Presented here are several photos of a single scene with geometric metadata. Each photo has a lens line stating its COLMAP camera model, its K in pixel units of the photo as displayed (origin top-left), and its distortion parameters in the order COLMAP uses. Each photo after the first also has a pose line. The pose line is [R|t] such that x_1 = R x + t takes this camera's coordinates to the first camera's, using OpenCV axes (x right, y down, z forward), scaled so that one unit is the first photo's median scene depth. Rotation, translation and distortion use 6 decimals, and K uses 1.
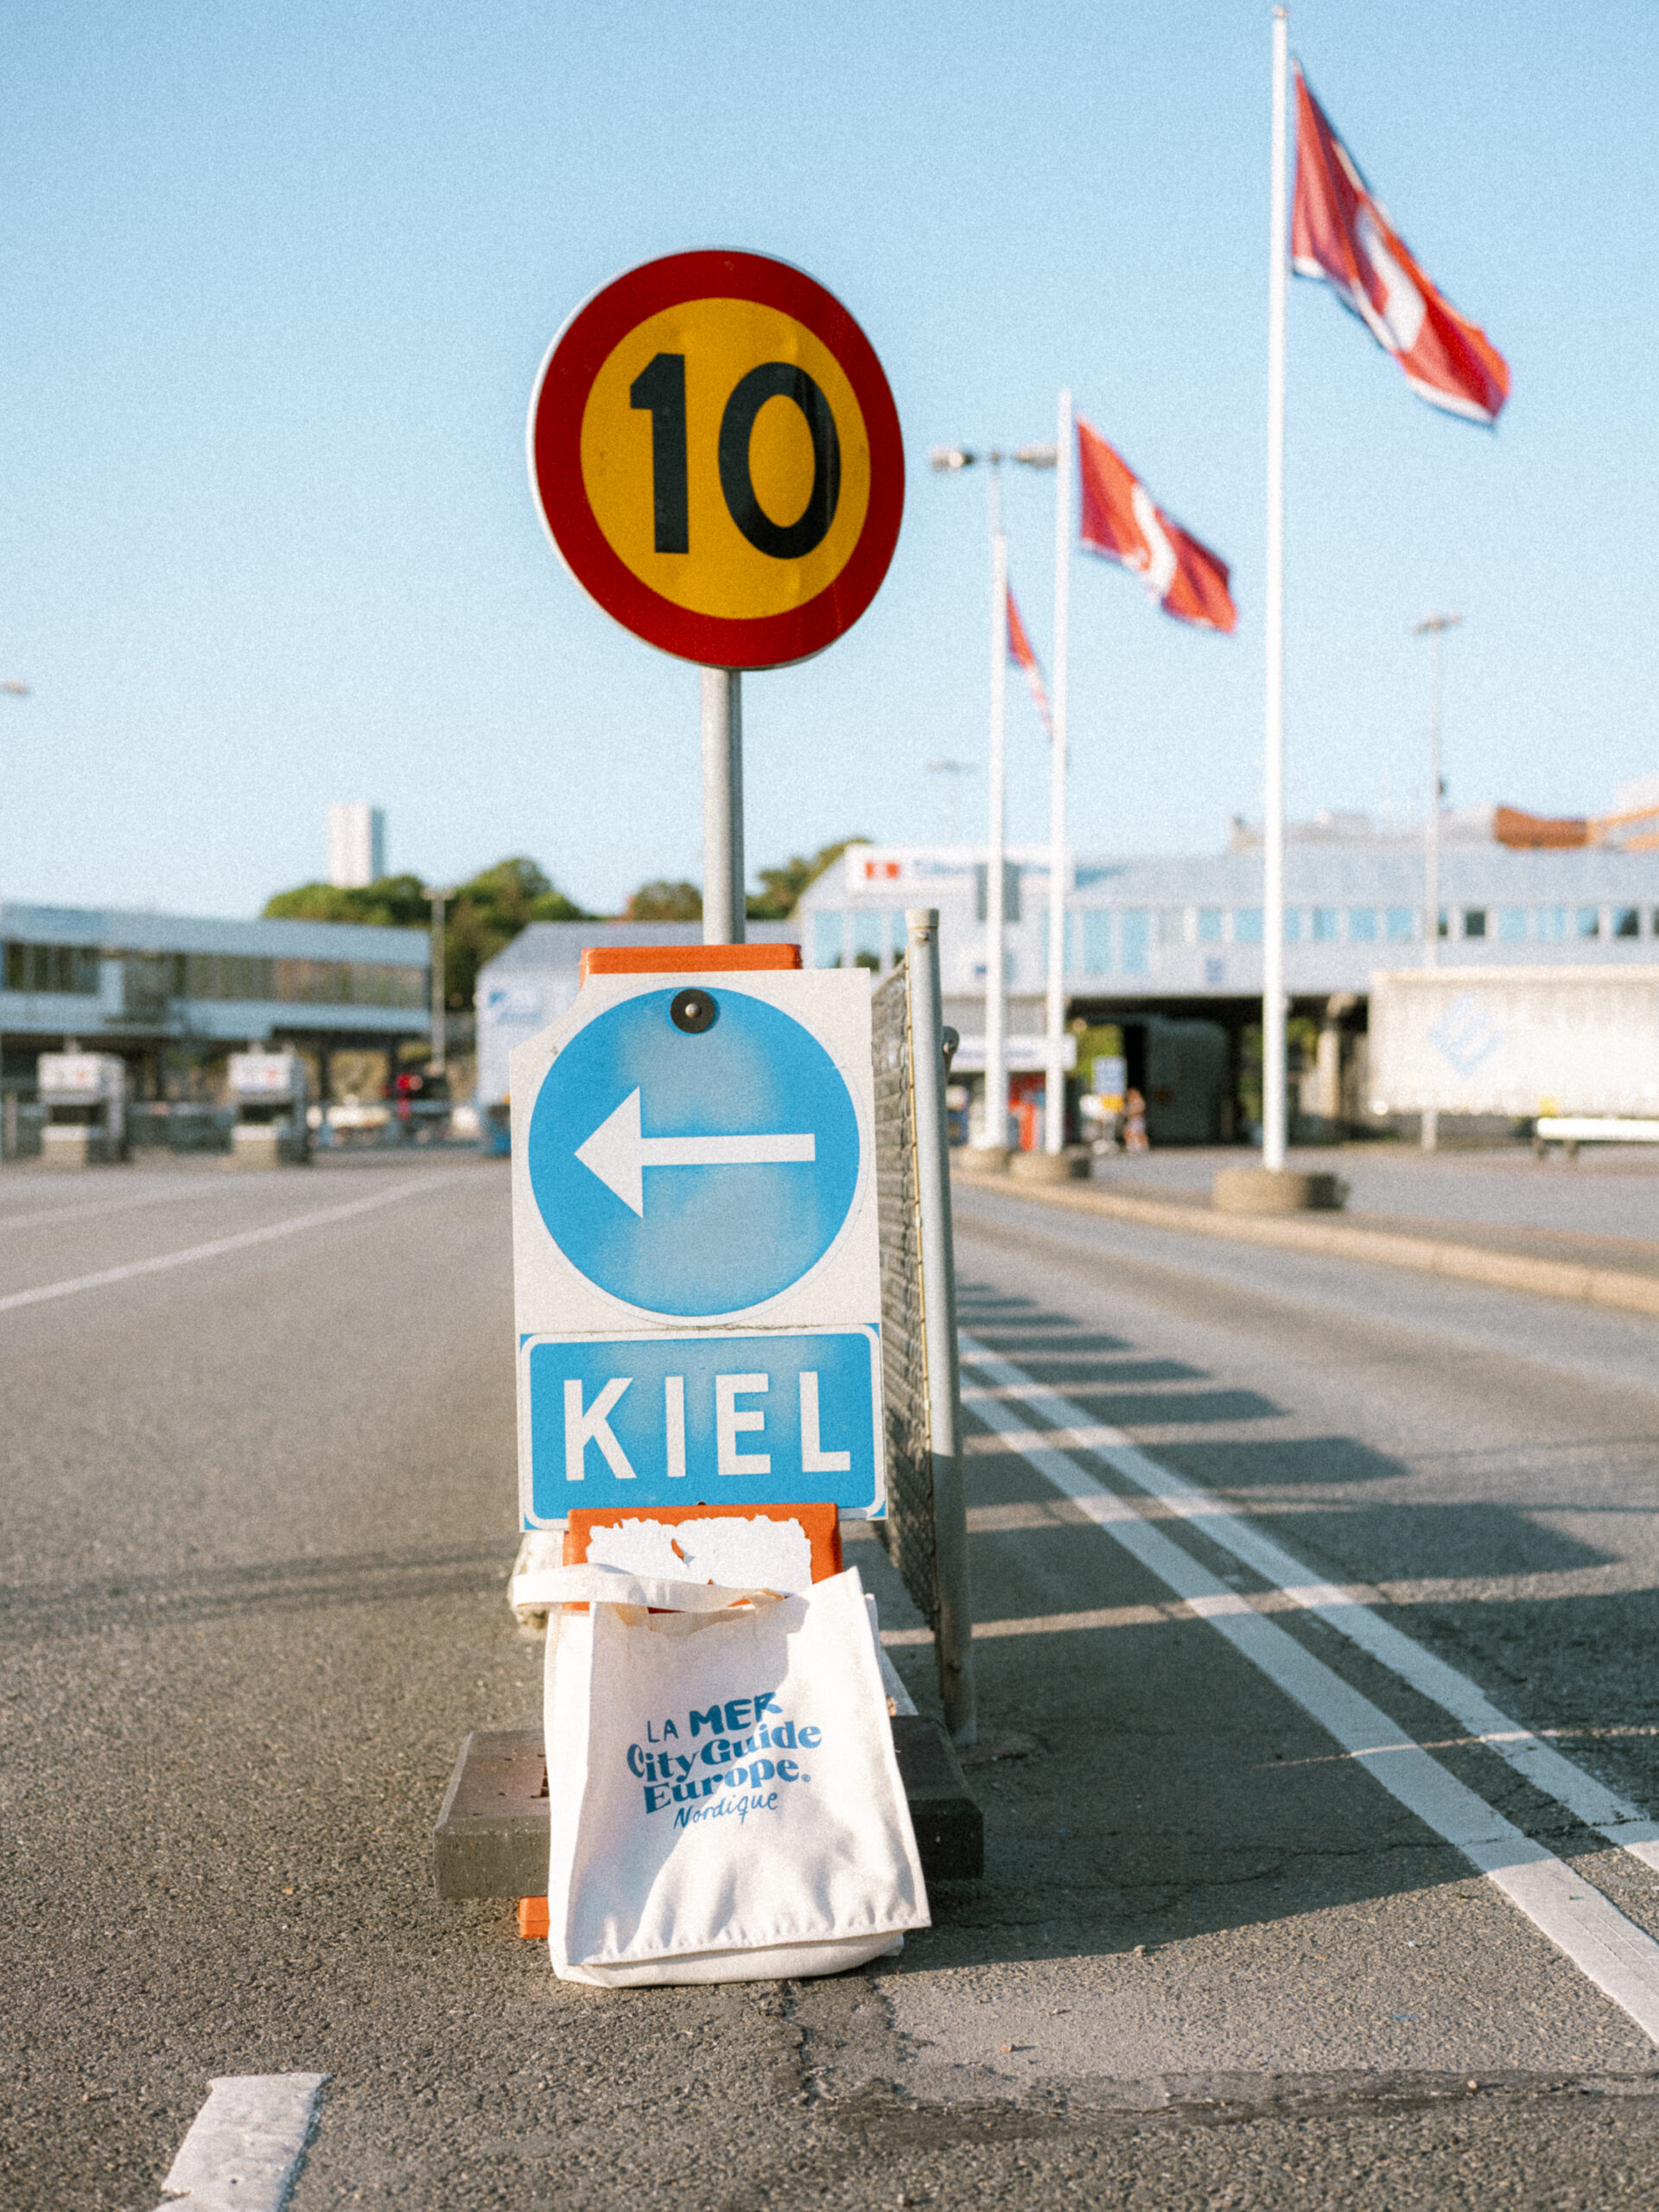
lens RADIAL K [[3181.8, 0, 829.5], [0, 3181.8, 1106.0], [0, 0, 1]] dist [0.001548, -0.011501]
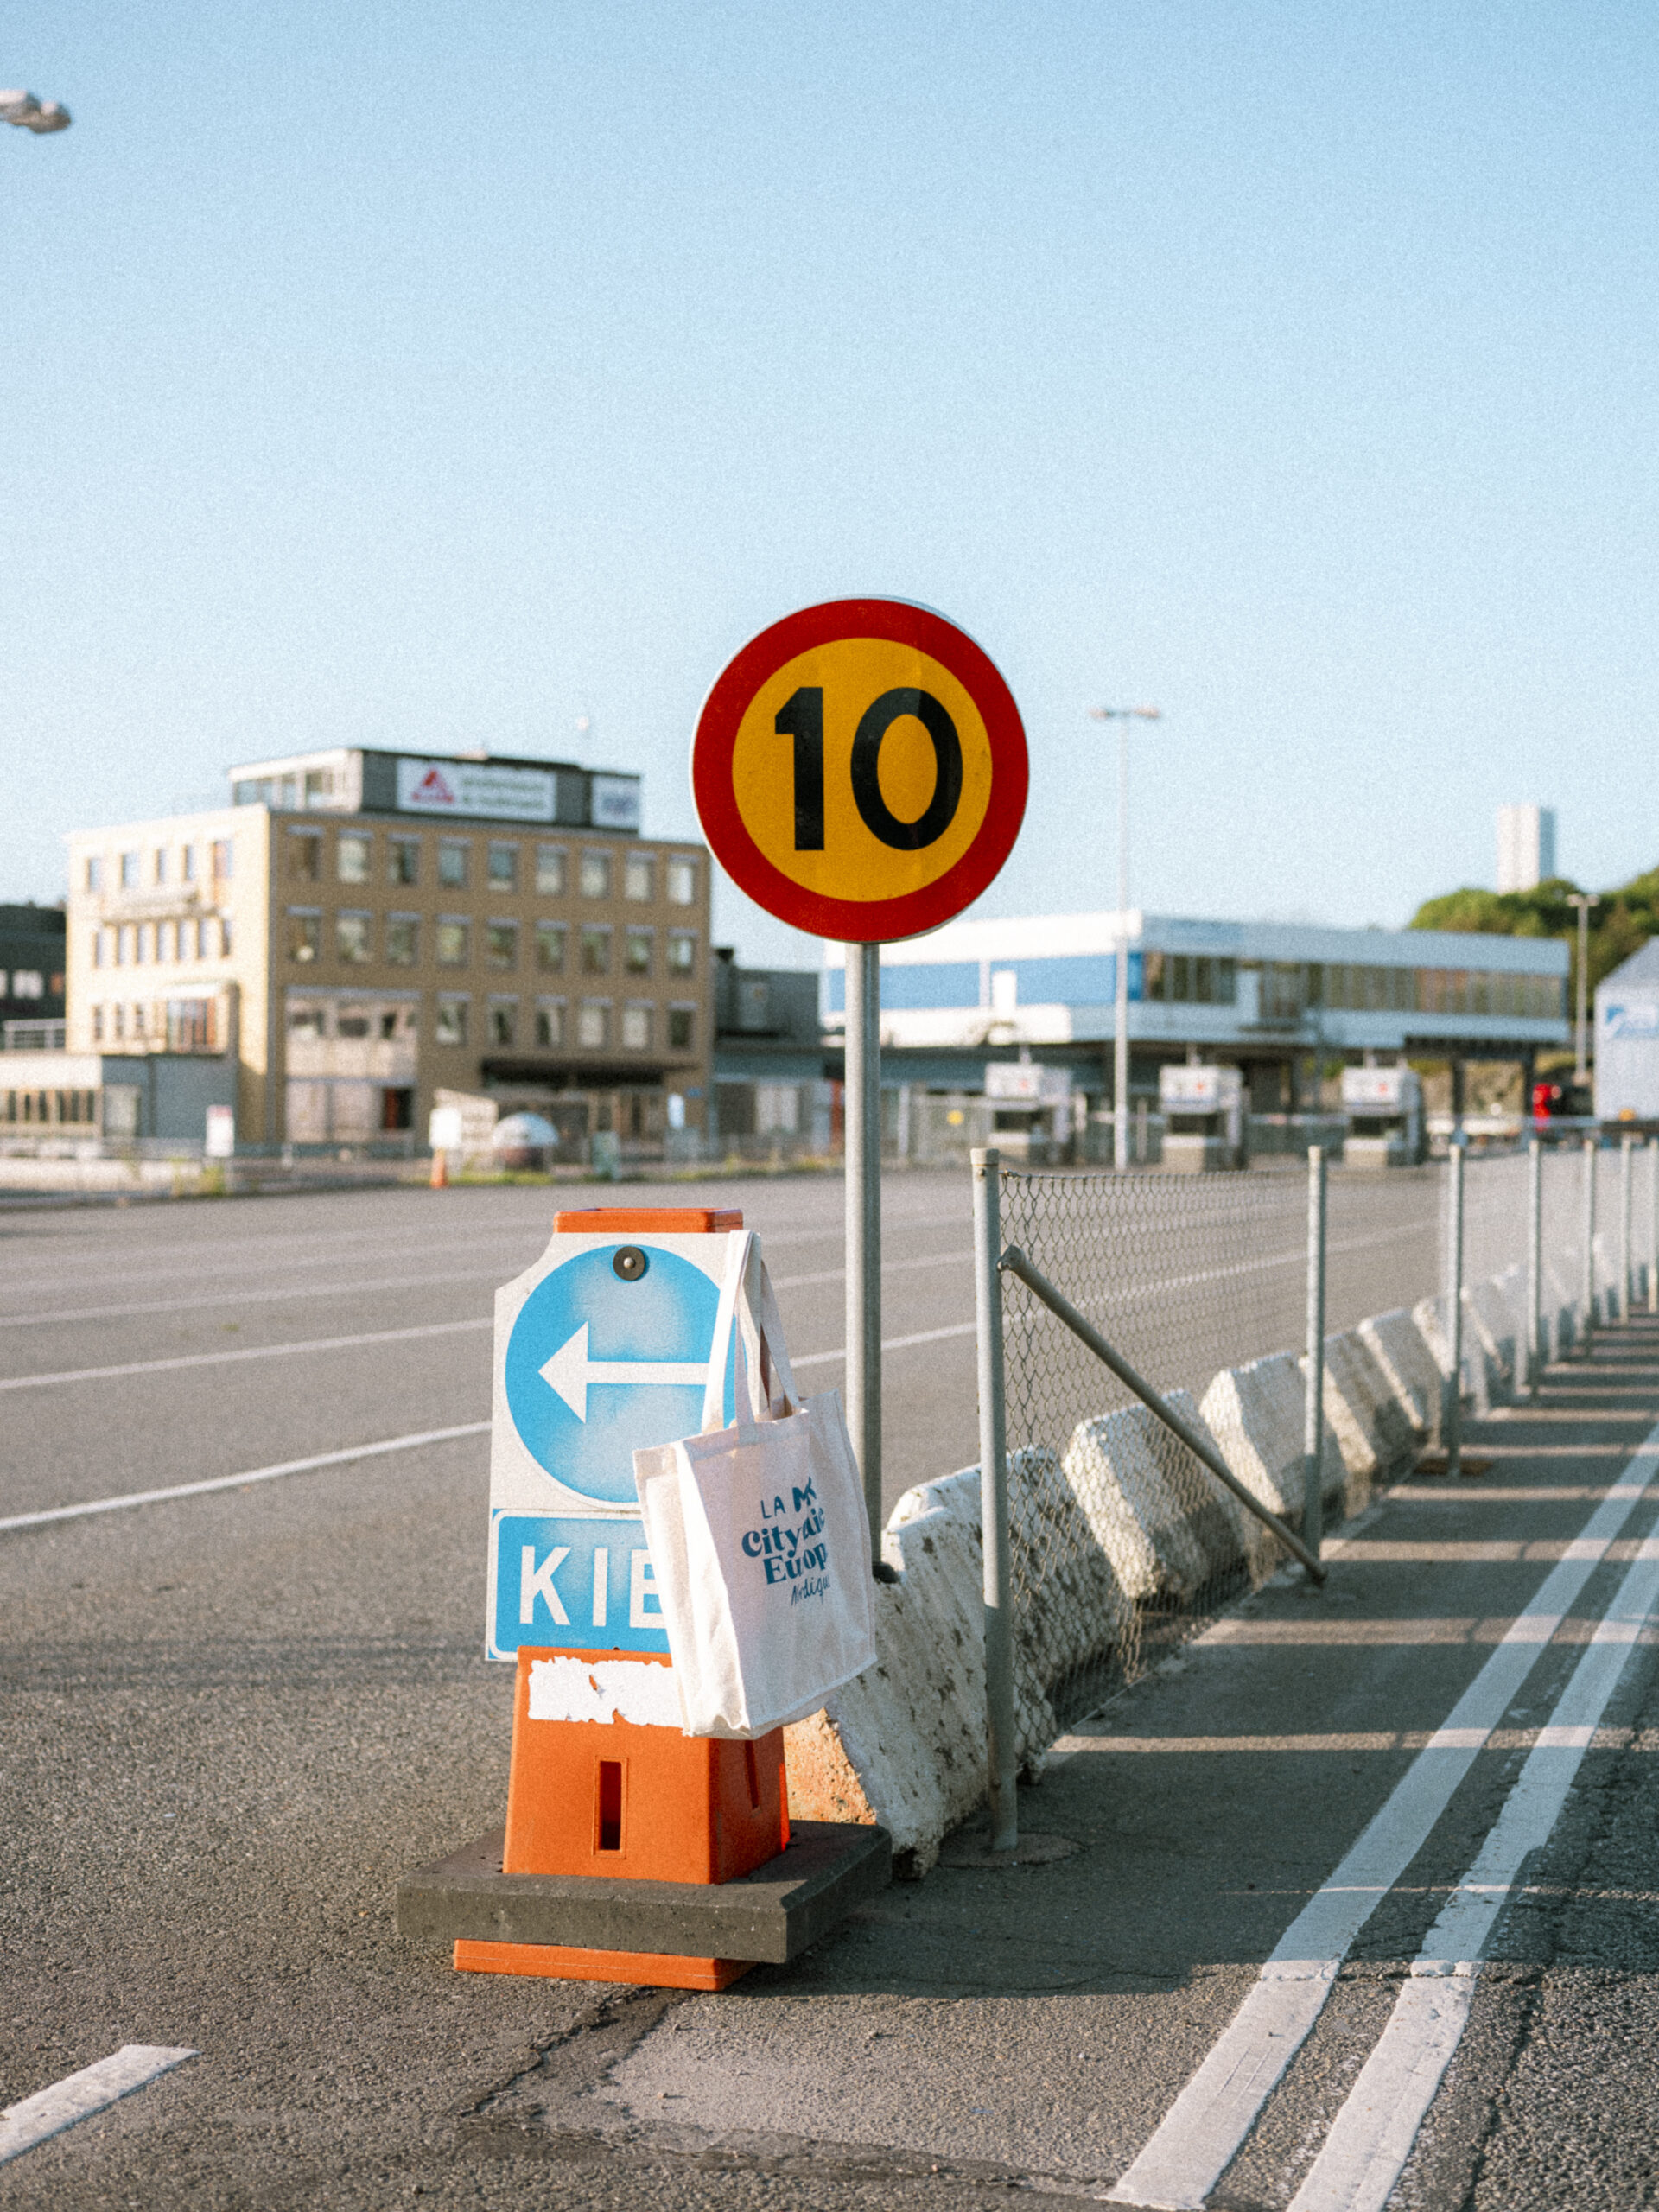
lens RADIAL K [[3181.8, 0, 829.5], [0, 3181.8, 1106.0], [0, 0, 1]] dist [0.001548, -0.011501]
pose [[0.933629, 0.014971, -0.357927, 0.390320], [-0.014905, 0.999885, 0.002945, -0.078154], [0.357930, 0.002585, 0.933745, -0.135358]]
